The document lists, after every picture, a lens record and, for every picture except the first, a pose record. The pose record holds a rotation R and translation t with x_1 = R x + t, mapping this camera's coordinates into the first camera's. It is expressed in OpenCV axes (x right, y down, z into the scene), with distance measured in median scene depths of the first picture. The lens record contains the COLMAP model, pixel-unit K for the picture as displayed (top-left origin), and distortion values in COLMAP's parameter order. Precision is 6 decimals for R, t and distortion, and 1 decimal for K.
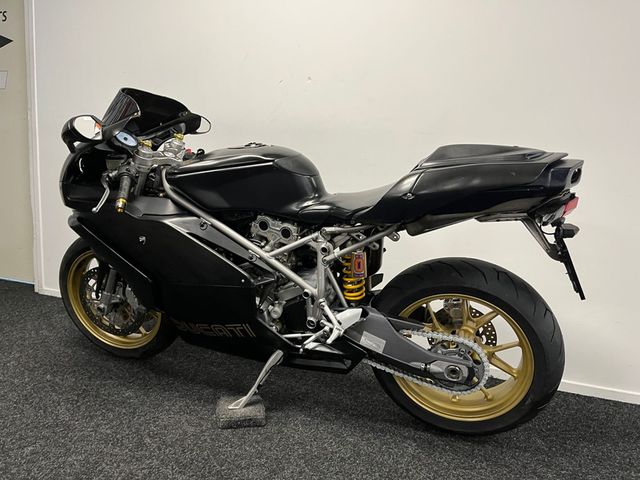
lens RADIAL K [[482.7, 0, 317.6], [0, 482.7, 240.8], [0, 0, 1]] dist [0.076870, -0.126145]
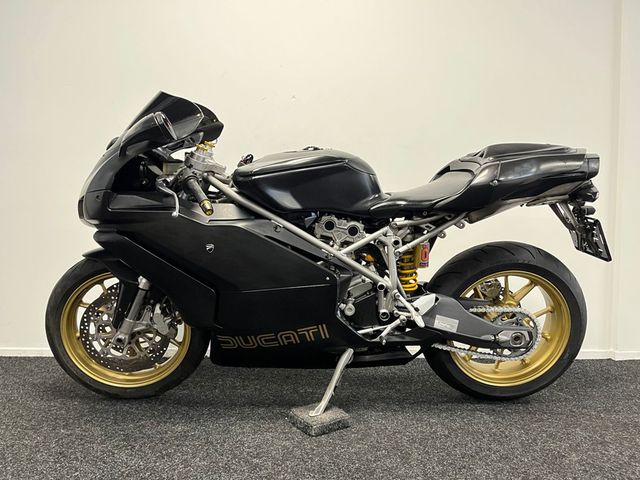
lens RADIAL K [[482.7, 0, 317.6], [0, 482.7, 240.8], [0, 0, 1]] dist [0.076870, -0.126145]
pose [[0.930034, -0.060859, 0.362399, -0.518515], [0.093686, 0.992871, -0.073691, 0.074964], [-0.355331, 0.102487, 0.929105, 0.068870]]
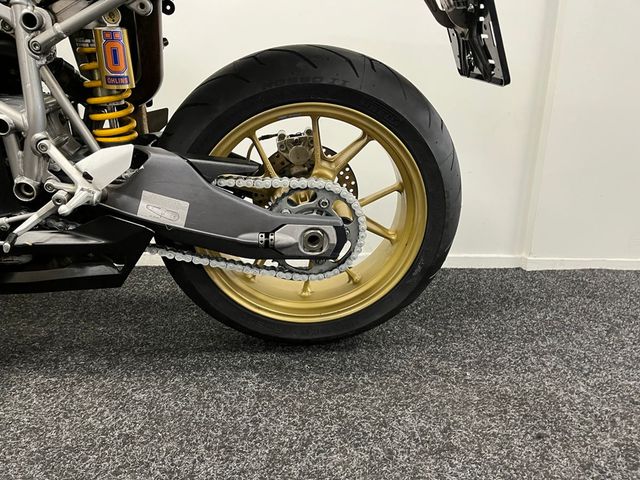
lens RADIAL K [[482.7, 0, 317.6], [0, 482.7, 240.8], [0, 0, 1]] dist [0.076870, -0.126145]
pose [[0.899948, -0.127824, 0.416838, 0.039867], [0.075280, 0.987255, 0.140215, 0.175337], [-0.429449, -0.094807, 0.898101, 0.443058]]
